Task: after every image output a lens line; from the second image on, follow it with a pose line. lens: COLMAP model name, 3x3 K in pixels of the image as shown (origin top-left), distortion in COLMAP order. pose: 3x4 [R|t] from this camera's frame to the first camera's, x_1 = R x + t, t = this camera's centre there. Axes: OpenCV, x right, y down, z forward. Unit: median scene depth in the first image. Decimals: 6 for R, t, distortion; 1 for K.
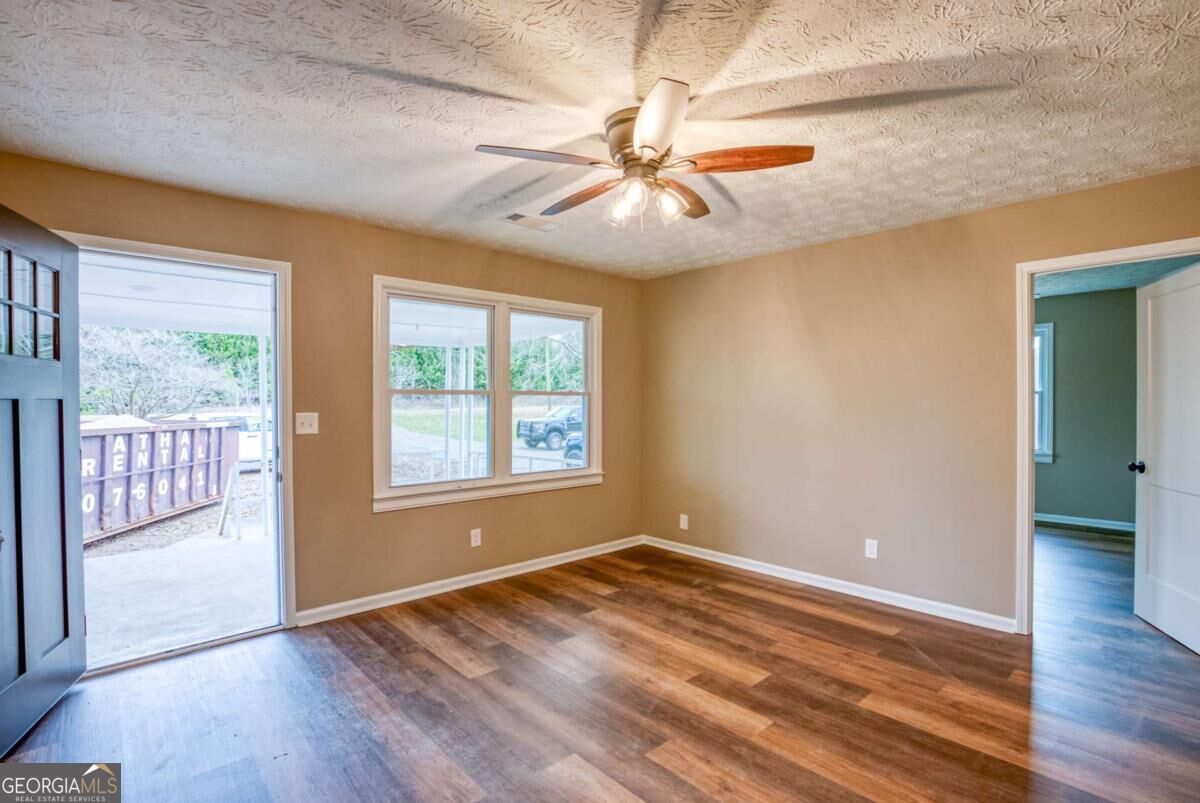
lens RADIAL K [[556.0, 0, 594.1], [0, 556.0, 403.9], [0, 0, 1]] dist [-0.041671, 0.008201]
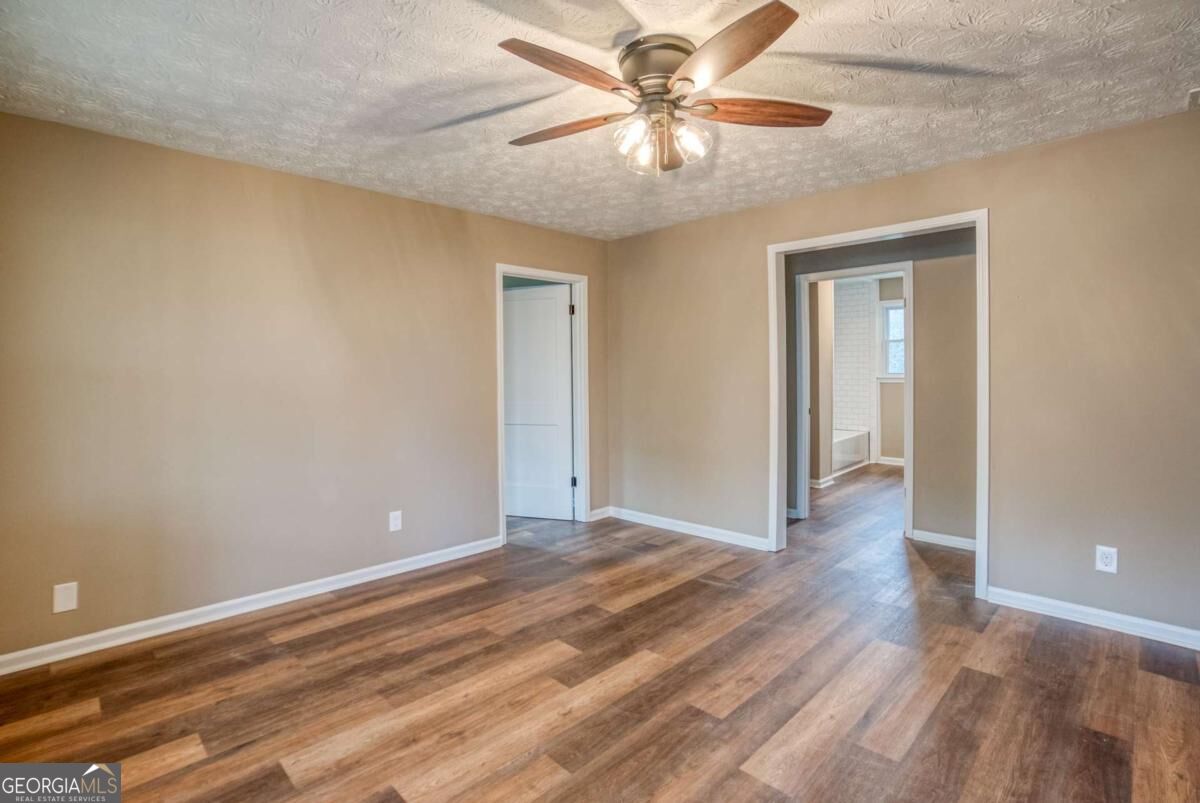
lens RADIAL K [[556.0, 0, 605.8], [0, 556.0, 371.4], [0, 0, 1]] dist [-0.041671, 0.008201]
pose [[-0.029450, 0.004078, 0.999558, -0.555826], [0.011305, 0.999929, -0.003747, 0.010262], [-0.999502, 0.011190, -0.029494, 0.770116]]
